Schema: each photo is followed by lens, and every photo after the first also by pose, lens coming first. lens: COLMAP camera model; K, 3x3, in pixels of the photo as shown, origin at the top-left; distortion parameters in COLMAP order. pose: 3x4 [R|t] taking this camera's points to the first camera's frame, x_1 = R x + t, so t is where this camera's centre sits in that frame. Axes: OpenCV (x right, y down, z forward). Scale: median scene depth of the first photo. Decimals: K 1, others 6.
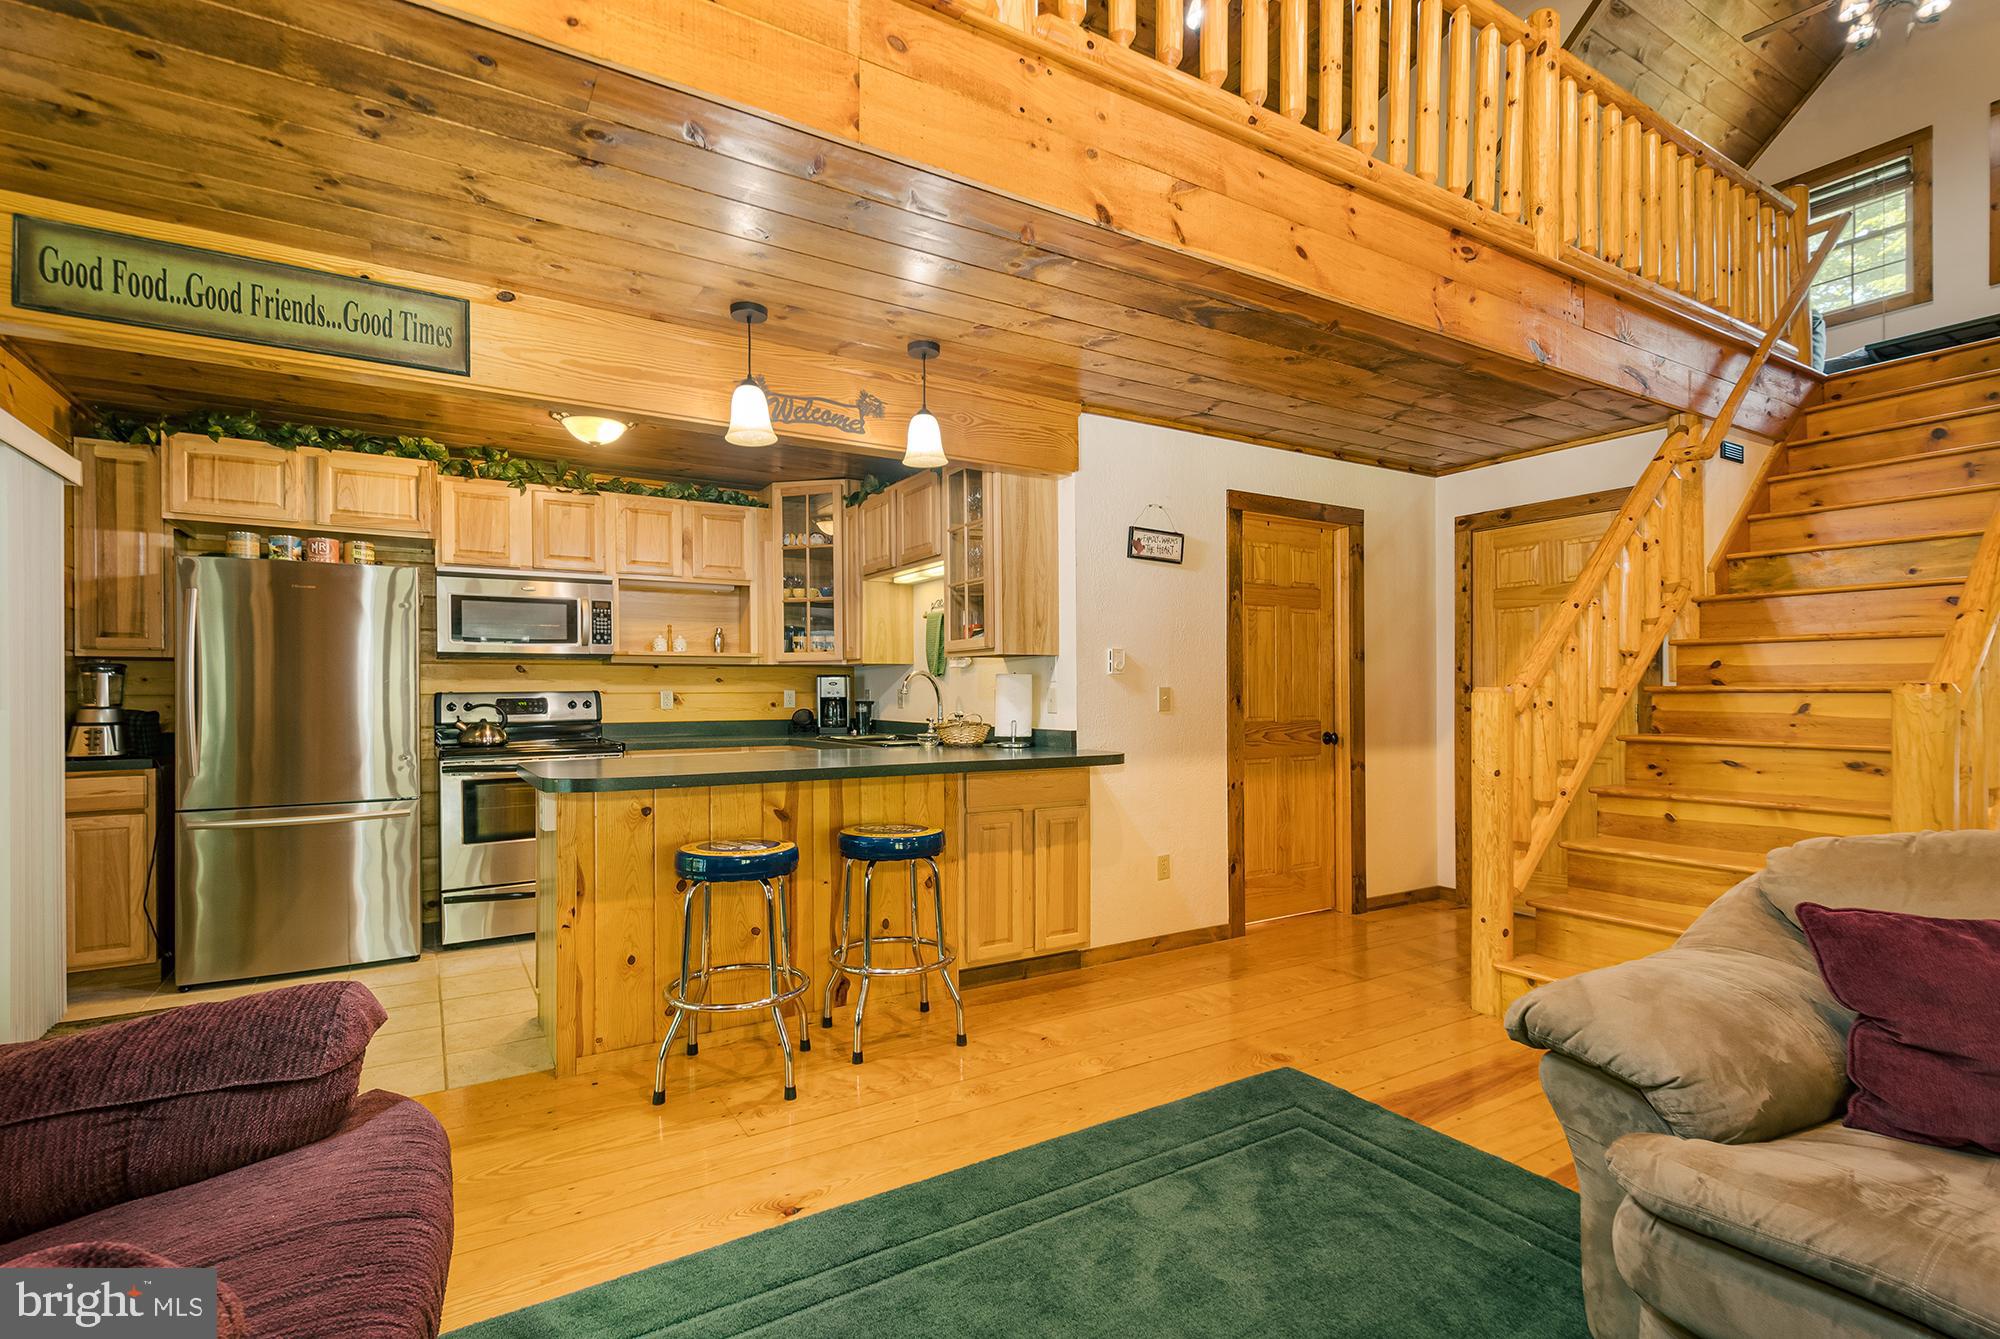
lens RADIAL K [[887.4, 0, 979.8], [0, 887.4, 695.0], [0, 0, 1]] dist [0.011842, -0.000066]
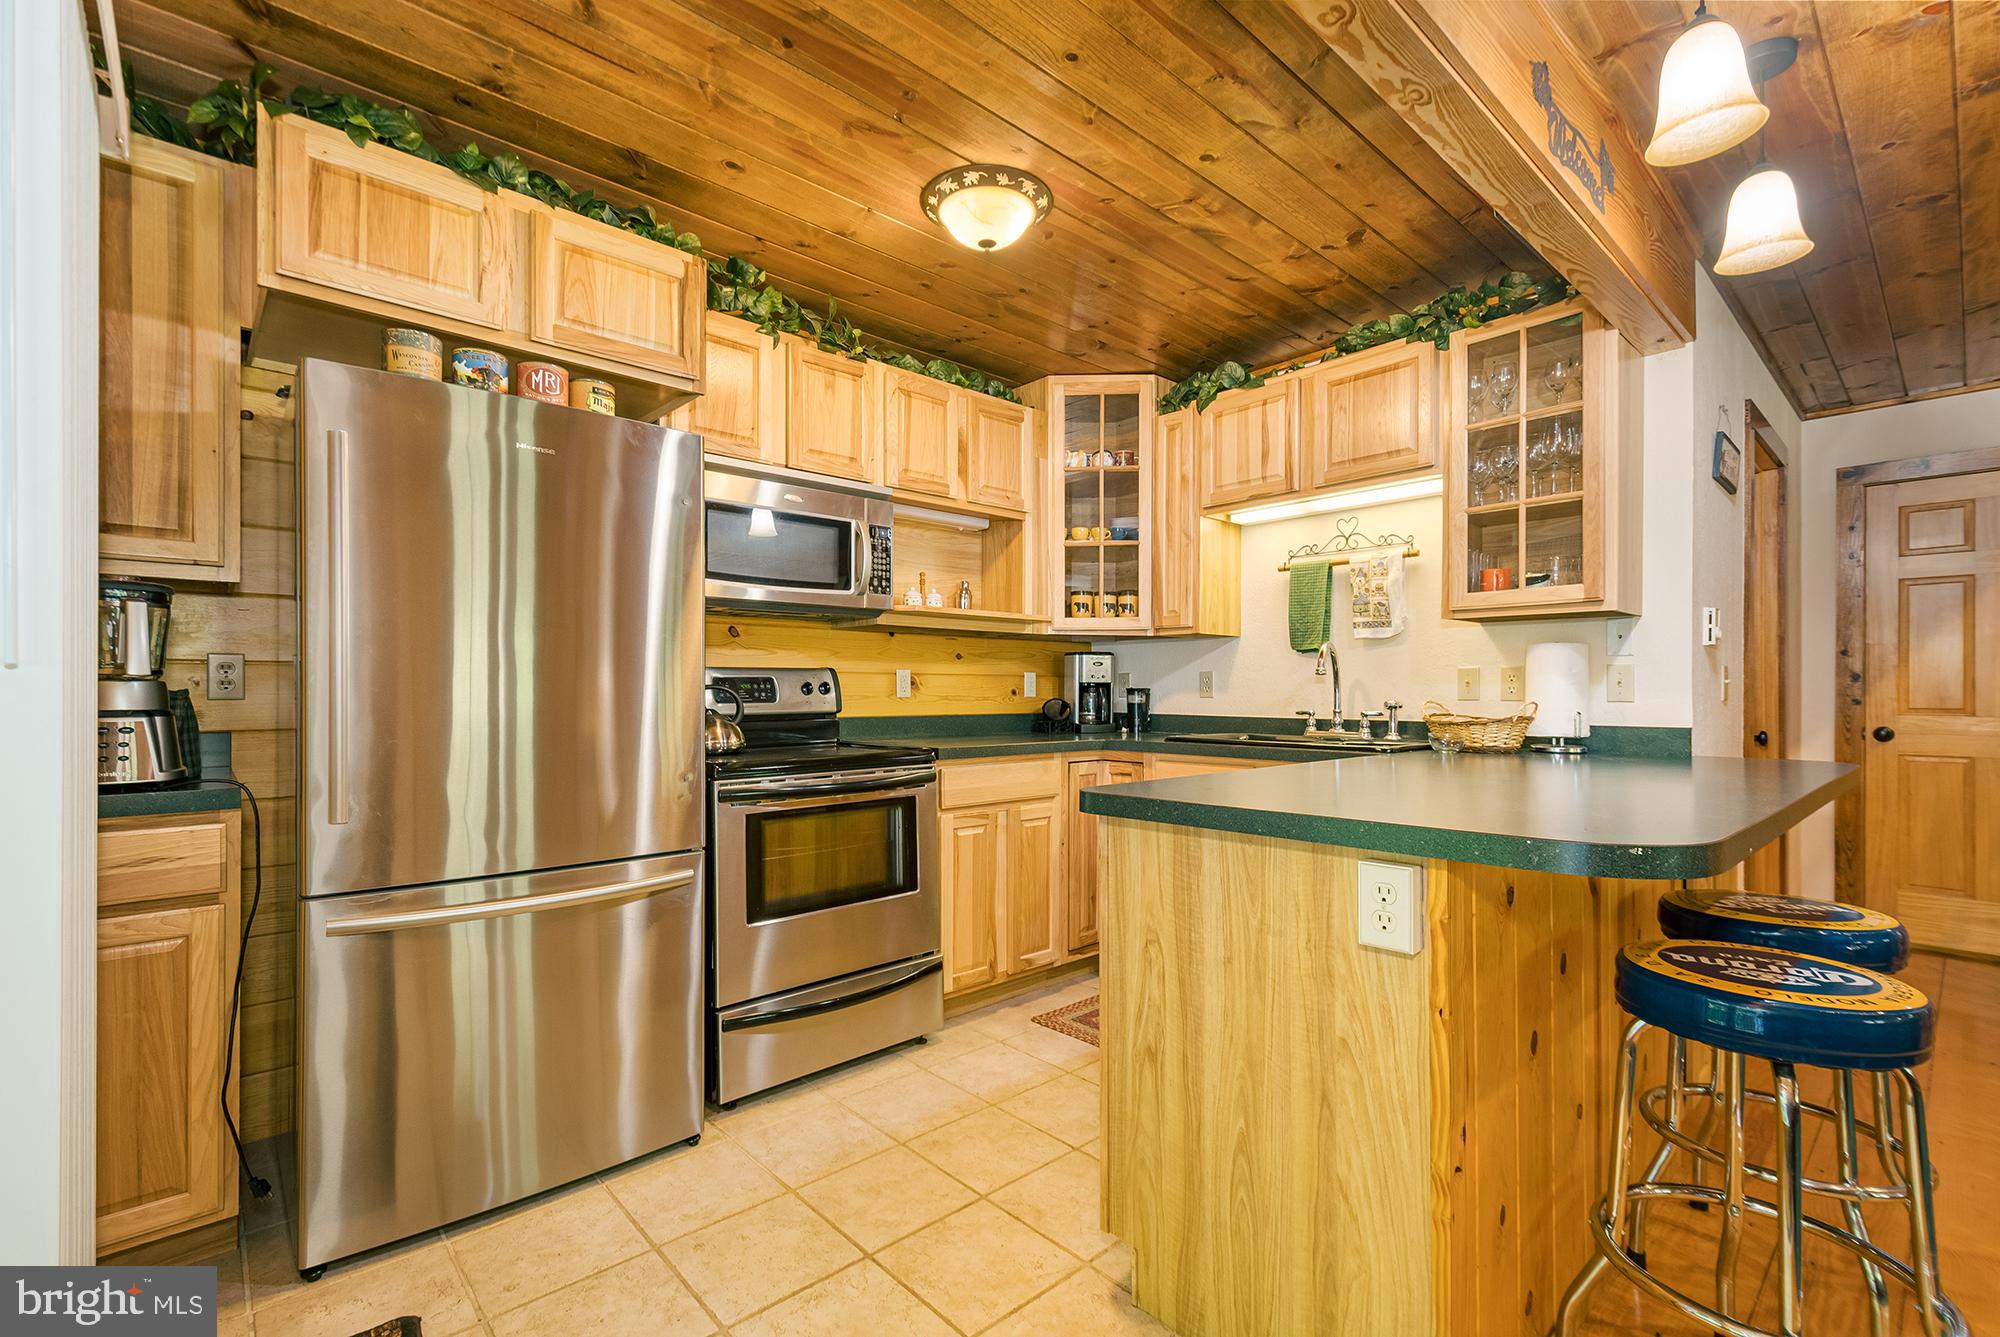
lens RADIAL K [[863.4, 0, 901.5], [0, 863.4, 691.3], [0, 0, 1]] dist [0.010156, -0.000131]
pose [[0.988691, 0.005840, 0.149852, -0.540497], [-0.005209, 0.999976, -0.004601, 0.017342], [-0.149875, 0.003768, 0.988698, 0.412581]]
